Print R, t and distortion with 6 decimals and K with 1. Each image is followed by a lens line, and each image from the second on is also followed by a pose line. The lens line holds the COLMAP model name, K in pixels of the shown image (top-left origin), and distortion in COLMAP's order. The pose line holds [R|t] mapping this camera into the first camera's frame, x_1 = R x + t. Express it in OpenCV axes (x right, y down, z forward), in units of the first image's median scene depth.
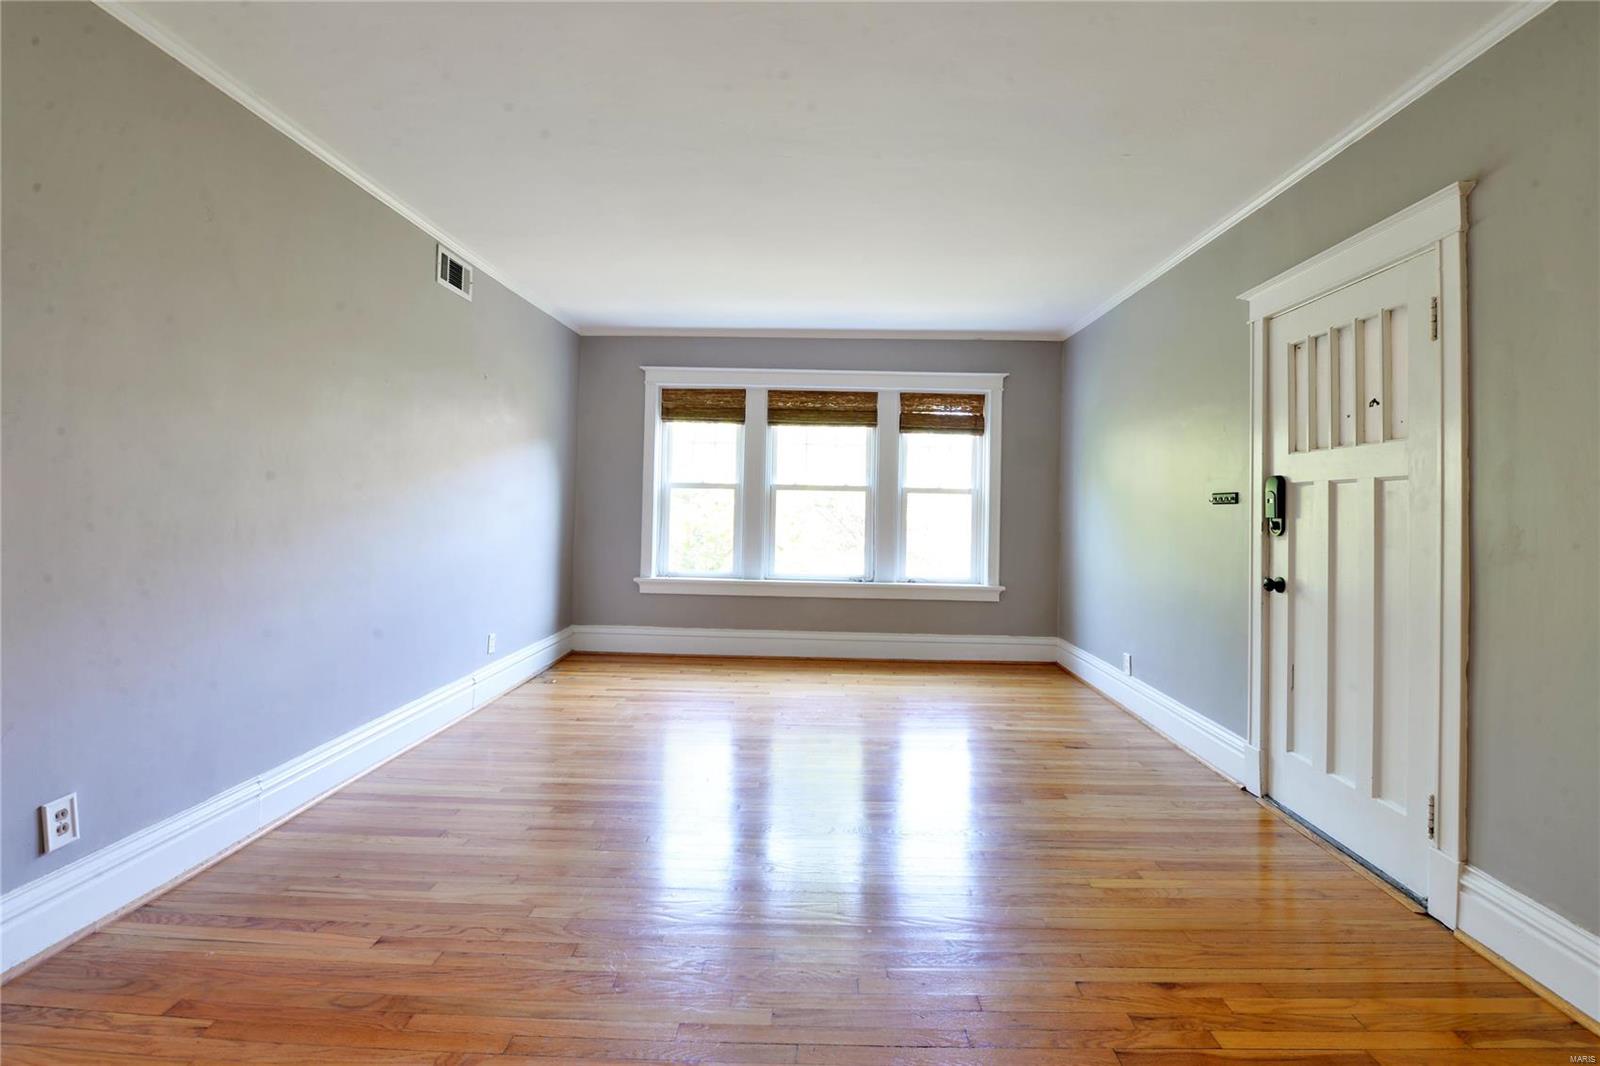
lens RADIAL K [[692.6, 0, 835.9], [0, 692.6, 495.5], [0, 0, 1]] dist [-0.002613, -0.000776]
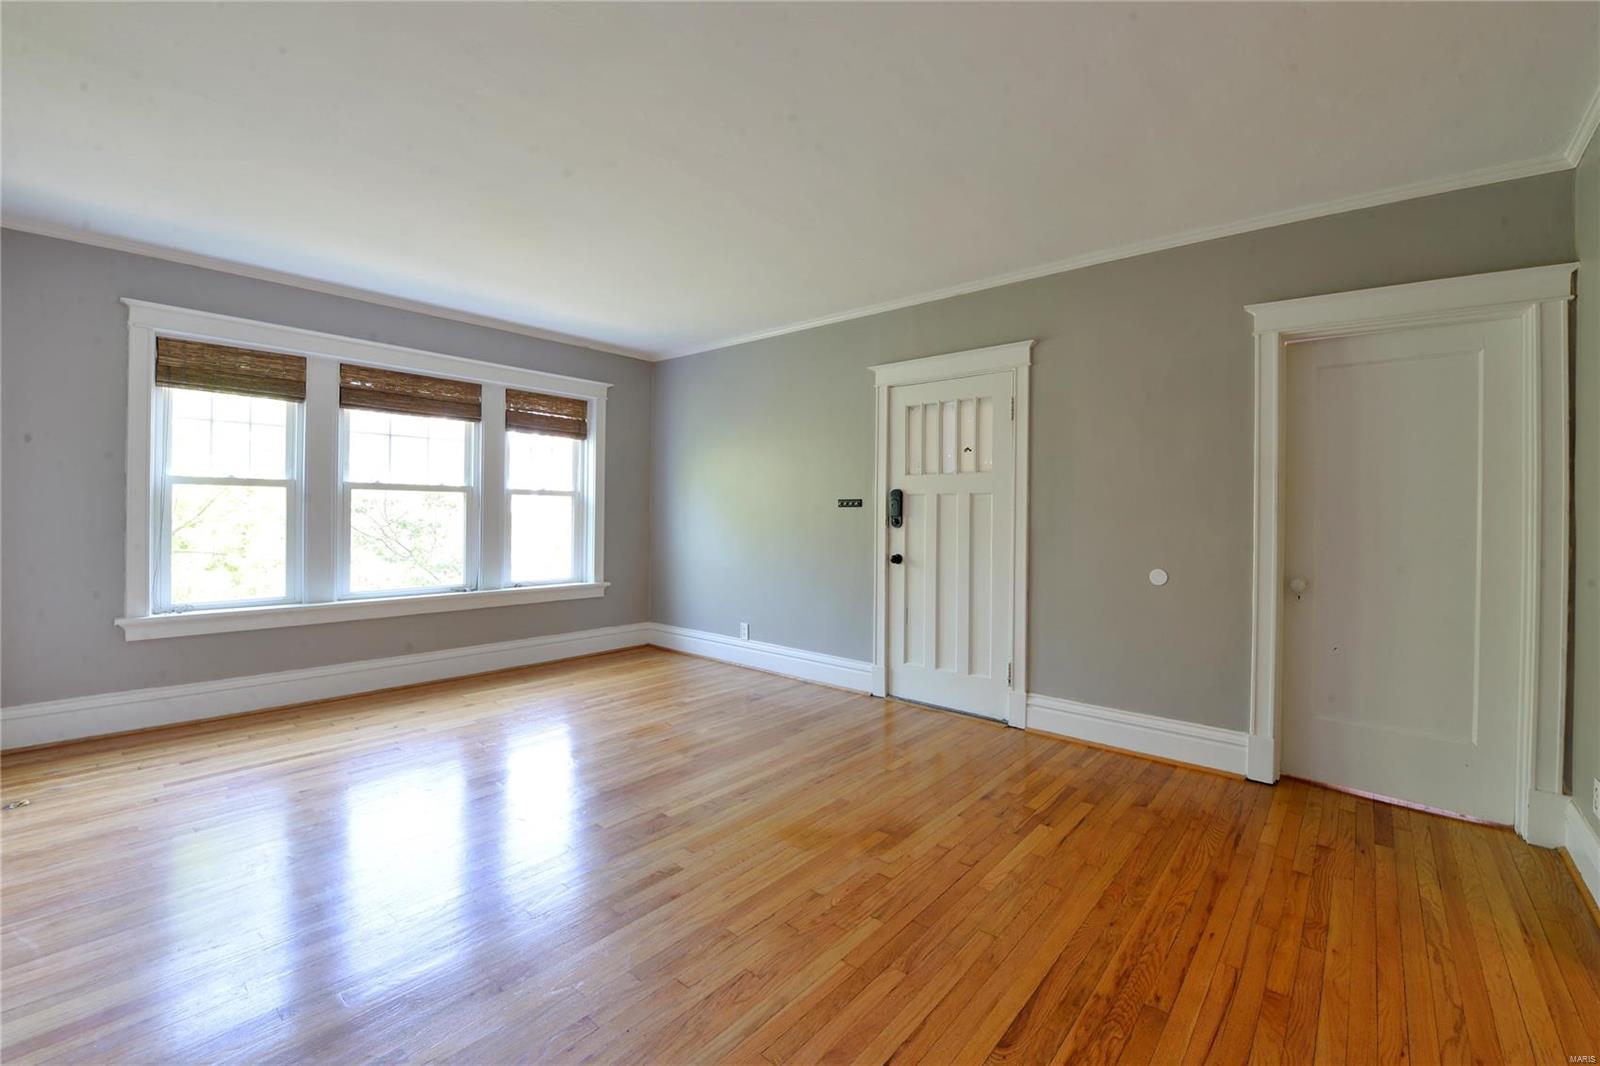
lens RADIAL K [[659.0, 0, 807.0], [0, 659.0, 508.6], [0, 0, 1]] dist [0.001403, -0.000158]
pose [[0.655390, -0.006293, 0.755265, -0.327797], [-0.010947, 0.999781, 0.017830, -0.004627], [-0.755212, -0.019954, 0.655177, 0.095933]]
